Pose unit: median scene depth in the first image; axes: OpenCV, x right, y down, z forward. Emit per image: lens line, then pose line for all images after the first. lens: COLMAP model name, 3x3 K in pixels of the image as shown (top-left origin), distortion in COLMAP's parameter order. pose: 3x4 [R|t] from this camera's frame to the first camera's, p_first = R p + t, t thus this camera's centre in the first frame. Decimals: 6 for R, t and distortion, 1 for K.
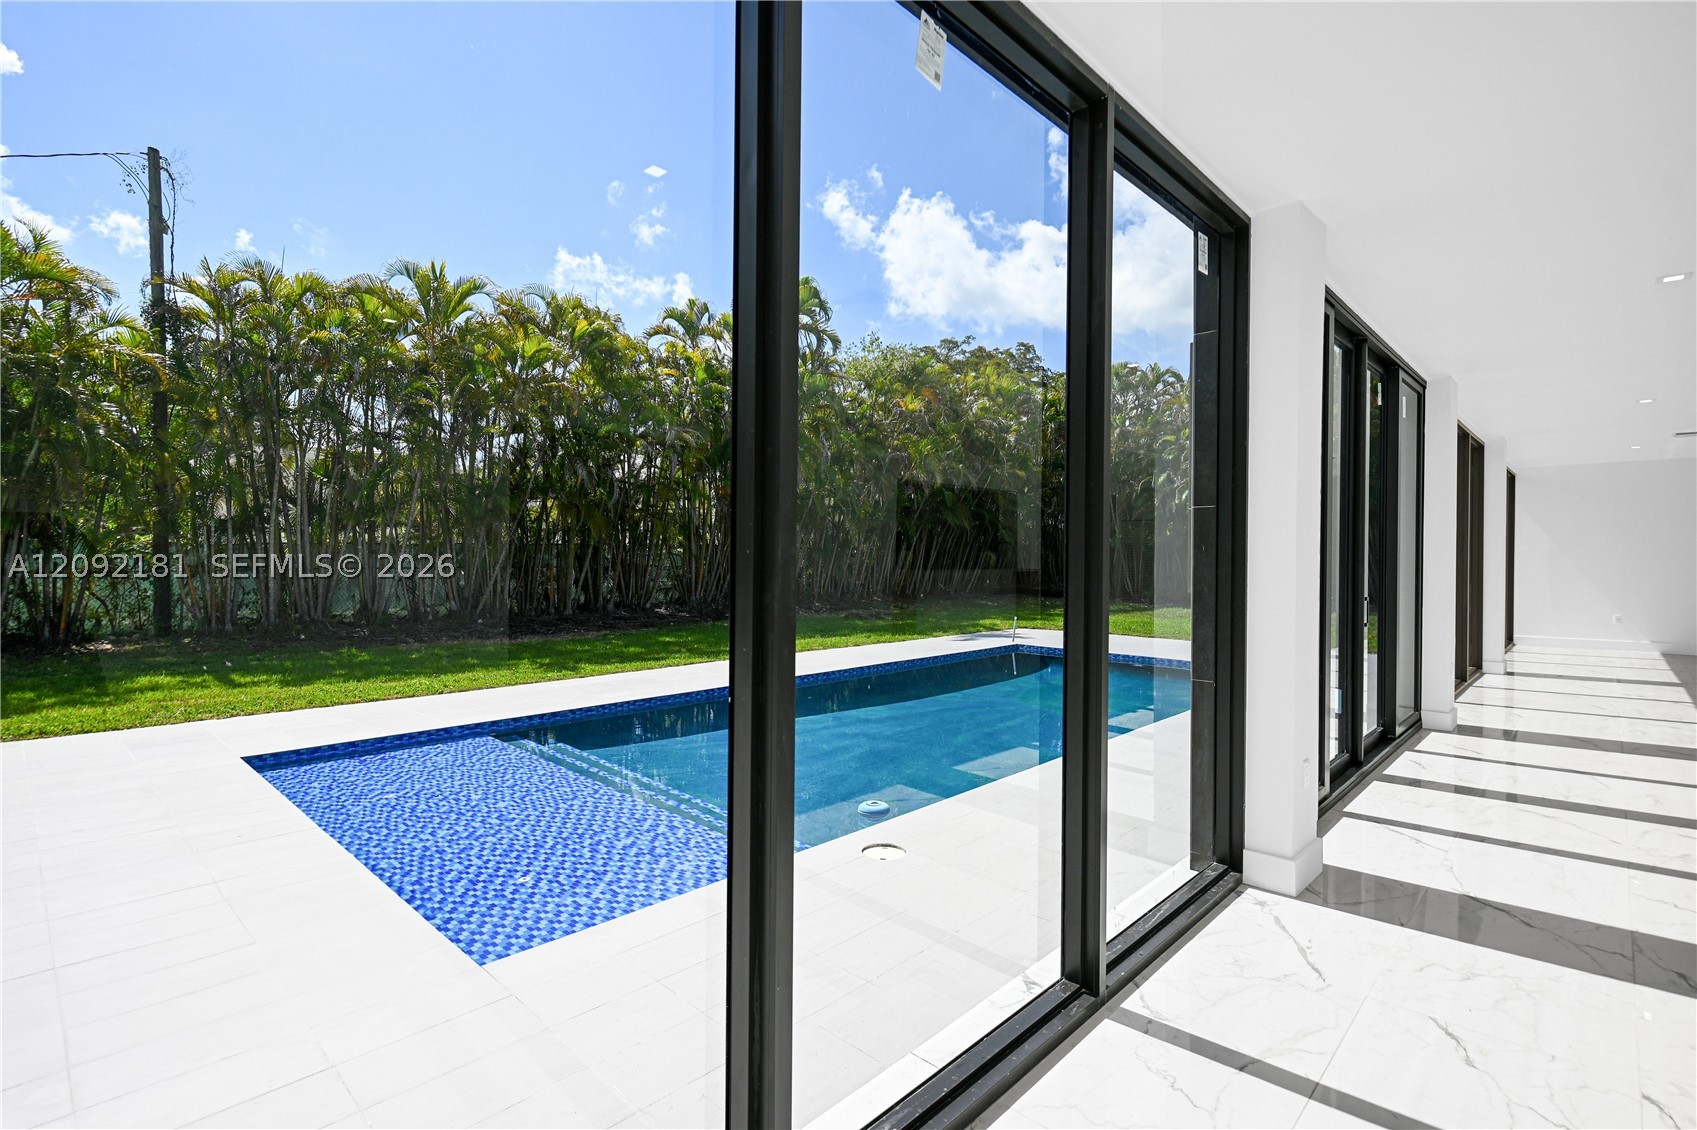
lens RADIAL K [[798.0, 0, 847.3], [0, 798.0, 560.1], [0, 0, 1]] dist [-0.000541, -0.000123]
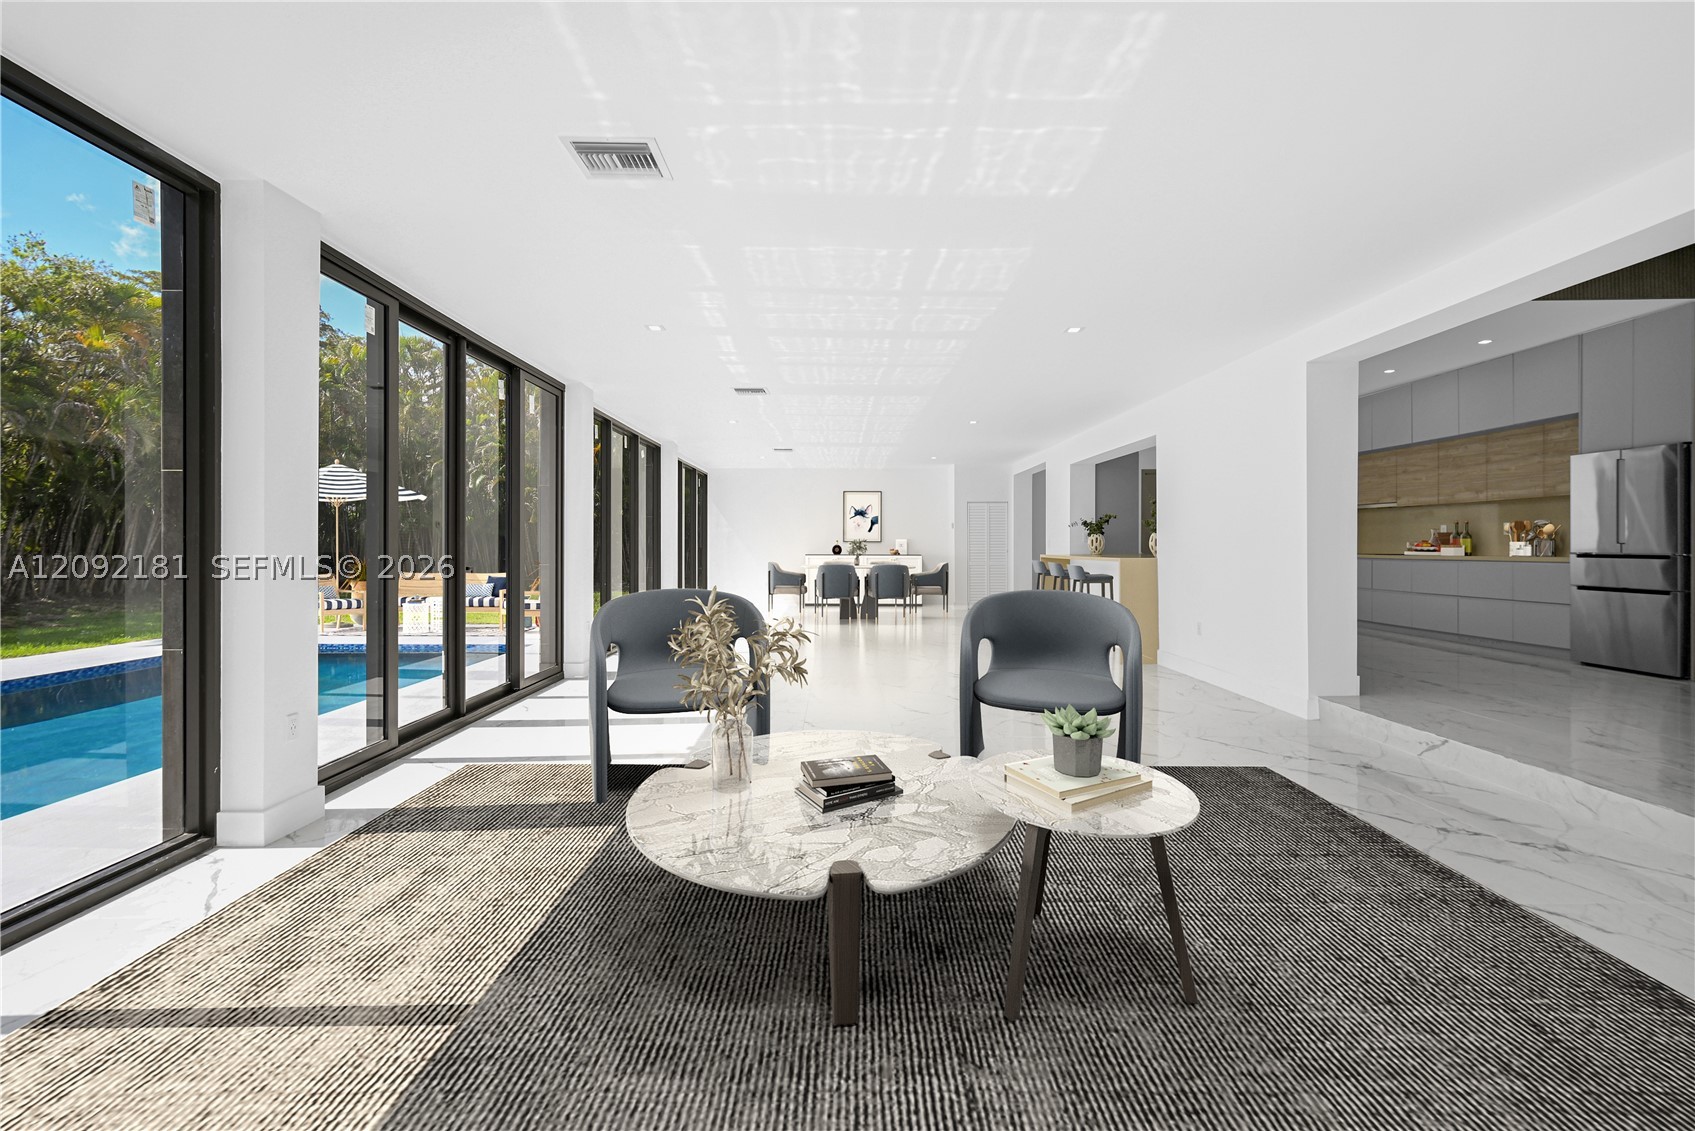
lens RADIAL K [[801.6, 0, 852.2], [0, 801.6, 551.6], [0, 0, 1]] dist [0.002137, 0.000345]
pose [[0.715462, -0.009937, 0.698581, 0.069307], [0.007350, 0.999951, 0.006696, 0.006018], [-0.698613, 0.000343, 0.715500, -0.054229]]
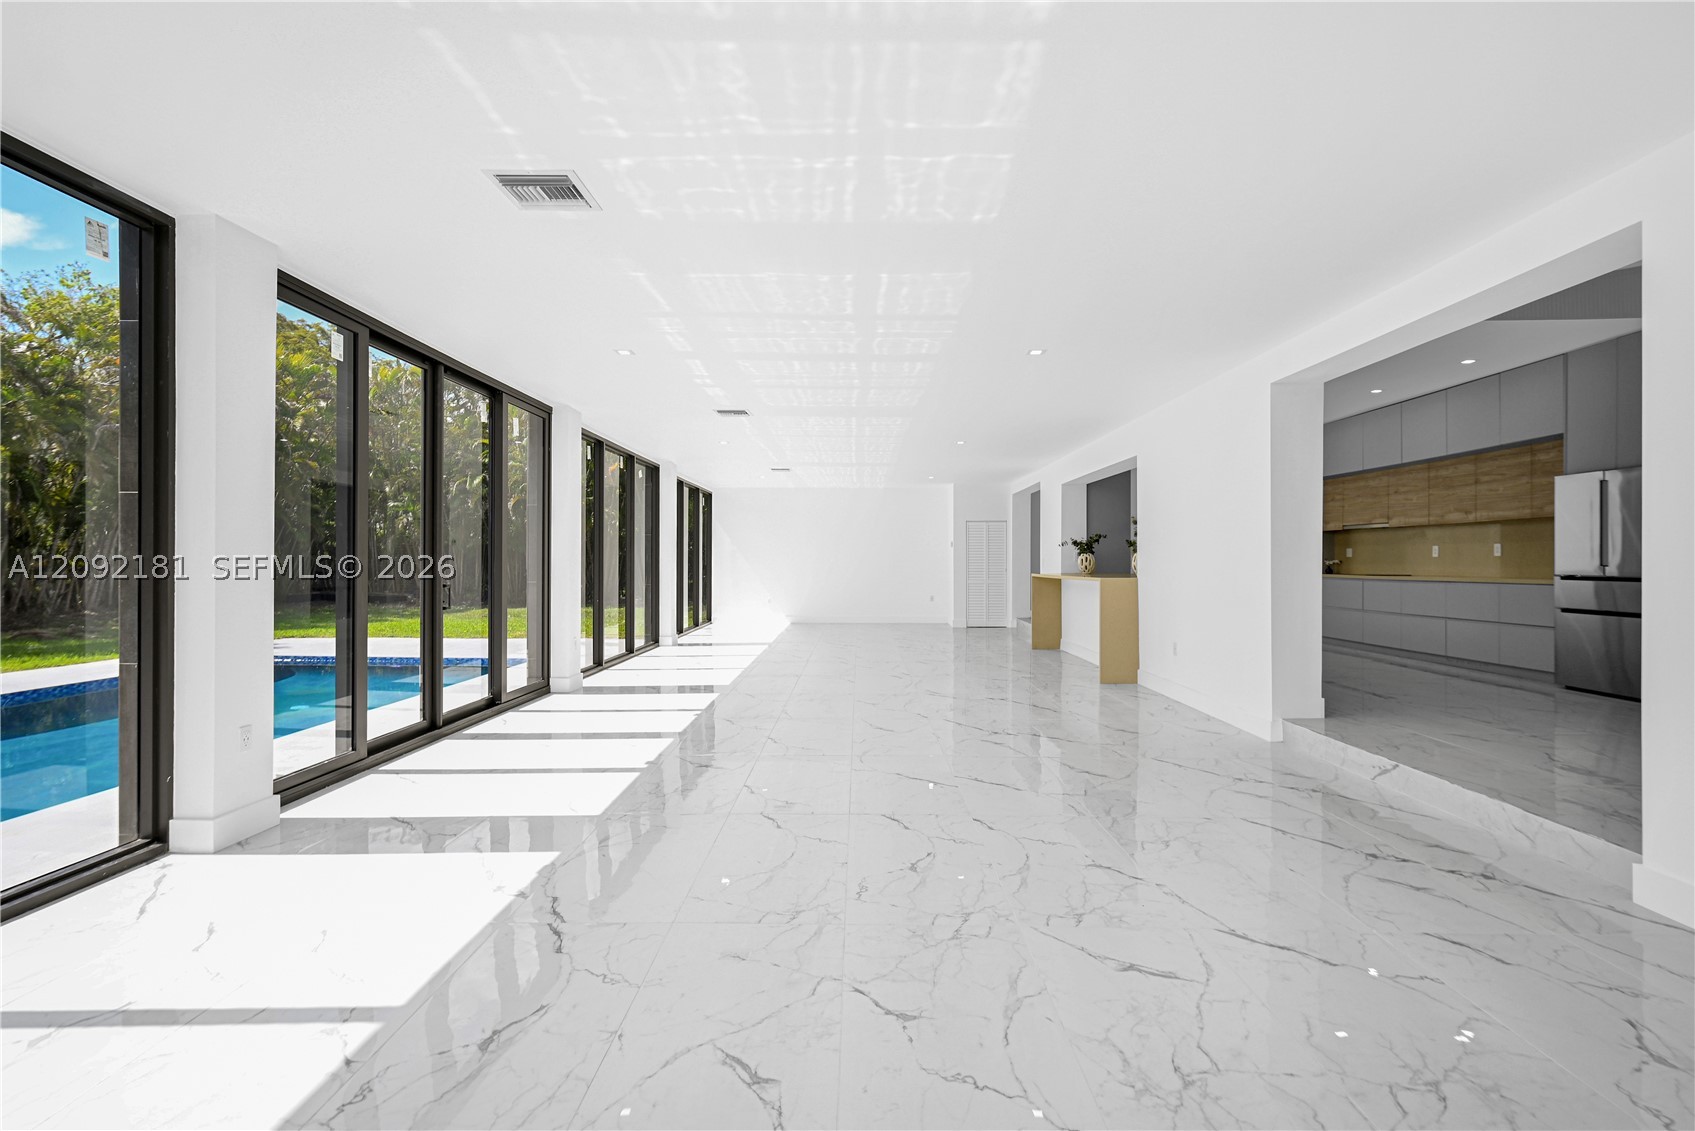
lens RADIAL K [[788.9, 0, 847.5], [0, 788.9, 565.5], [0, 0, 1]] dist [0.002255, -0.000160]
pose [[0.738742, -0.004076, 0.673976, 0.086491], [0.003236, 0.999992, 0.002501, 0.005173], [-0.673981, 0.000334, 0.738749, -0.070592]]
